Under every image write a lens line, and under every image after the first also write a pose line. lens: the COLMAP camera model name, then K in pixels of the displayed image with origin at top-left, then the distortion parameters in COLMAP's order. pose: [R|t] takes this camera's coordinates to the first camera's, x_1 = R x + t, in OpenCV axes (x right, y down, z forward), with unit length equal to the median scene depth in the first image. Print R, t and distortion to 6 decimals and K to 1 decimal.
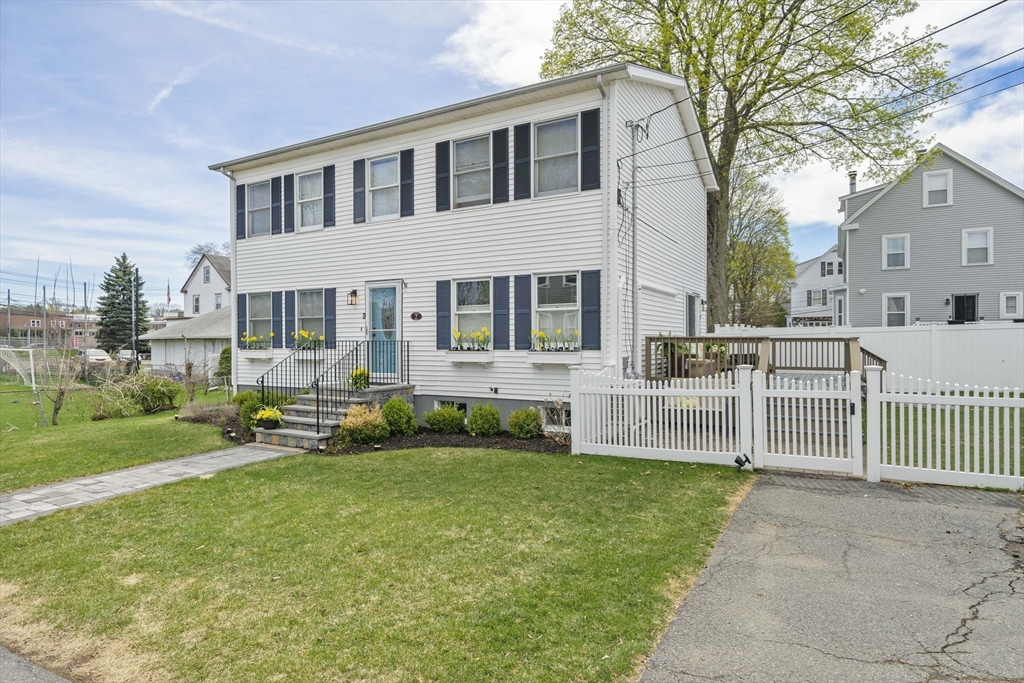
lens RADIAL K [[580.2, 0, 512.5], [0, 580.2, 340.7], [0, 0, 1]] dist [0.007035, 0.000747]
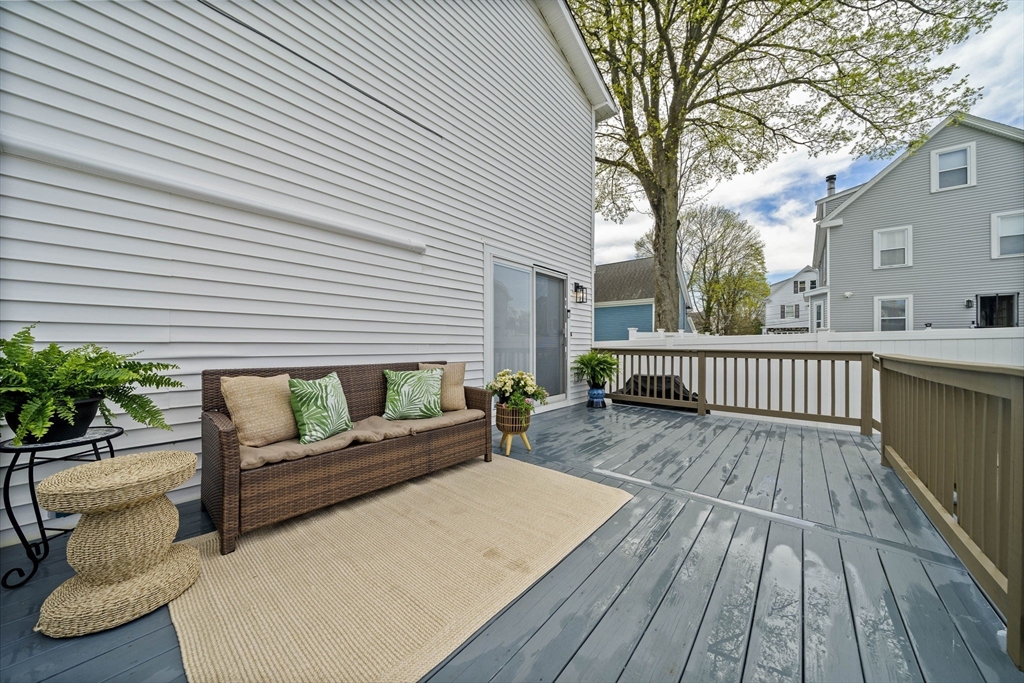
lens RADIAL K [[355.1, 0, 512.0], [0, 355.1, 341.5], [0, 0, 1]] dist [-0.000696, 0.000012]
pose [[0.983611, 0.005246, -0.180226, 0.188546], [-0.006958, 0.999937, -0.008864, -0.004629], [0.180168, 0.009972, 0.983585, 0.362352]]
